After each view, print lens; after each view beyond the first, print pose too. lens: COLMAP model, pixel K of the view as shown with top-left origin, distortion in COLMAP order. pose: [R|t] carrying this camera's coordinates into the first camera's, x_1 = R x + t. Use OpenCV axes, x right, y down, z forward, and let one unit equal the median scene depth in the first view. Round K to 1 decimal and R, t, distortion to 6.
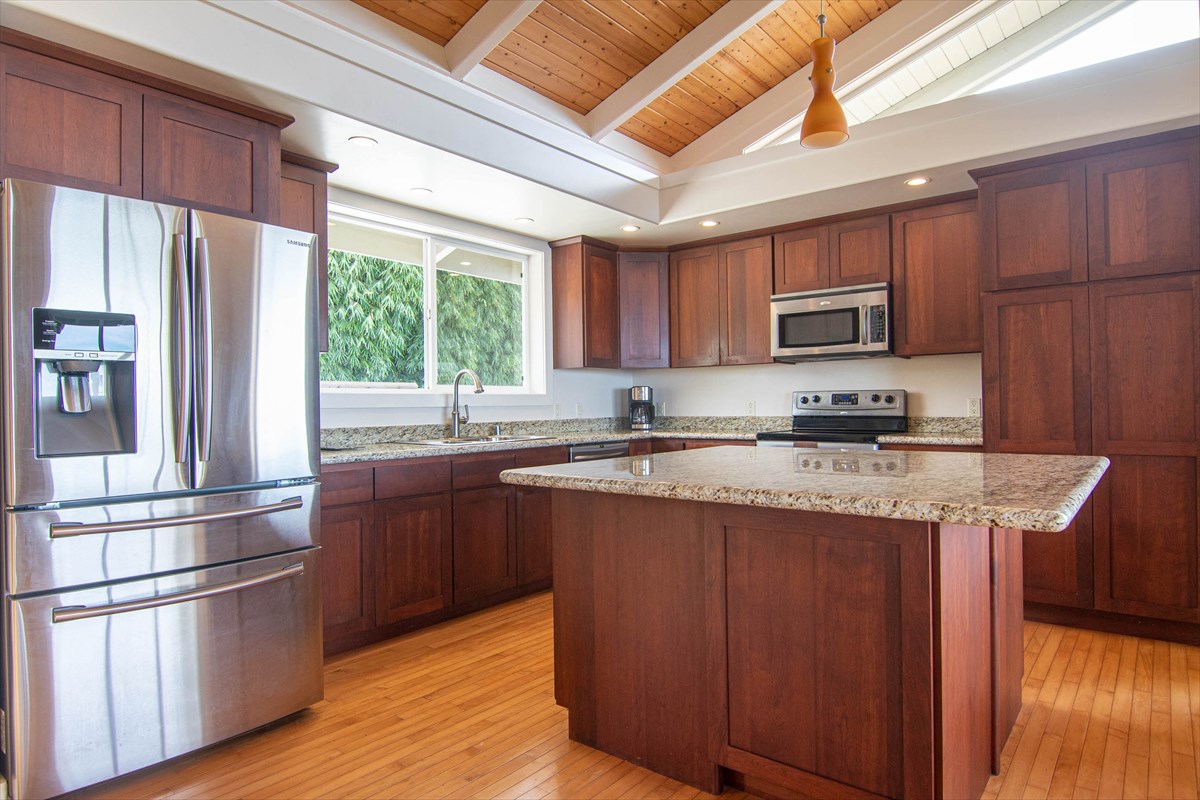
lens RADIAL K [[690.9, 0, 601.5], [0, 690.9, 398.0], [0, 0, 1]] dist [-0.004887, -0.001855]
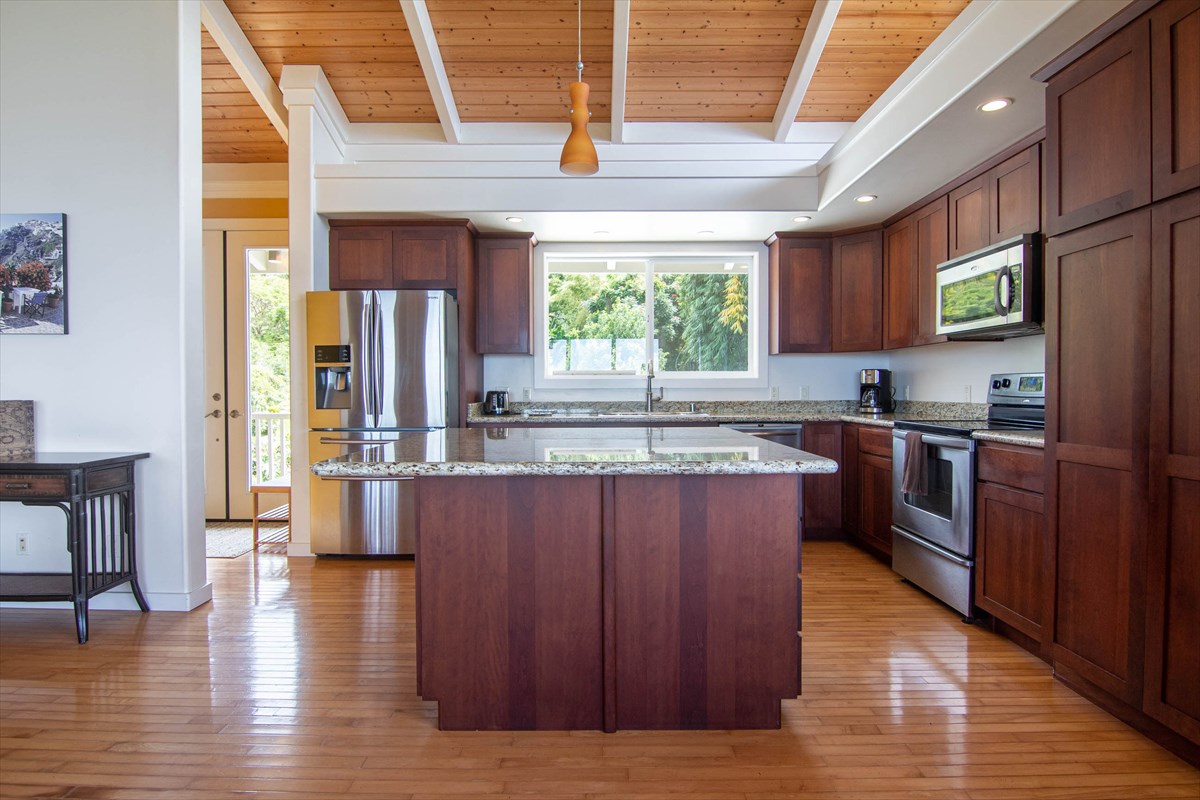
lens RADIAL K [[628.9, 0, 599.6], [0, 628.9, 393.3], [0, 0, 1]] dist [-0.001977, -0.000495]
pose [[0.626437, 0.015689, -0.779314, 0.601584], [0.004169, 0.999716, 0.023477, -0.006113], [0.779461, -0.017956, 0.626193, 0.165692]]
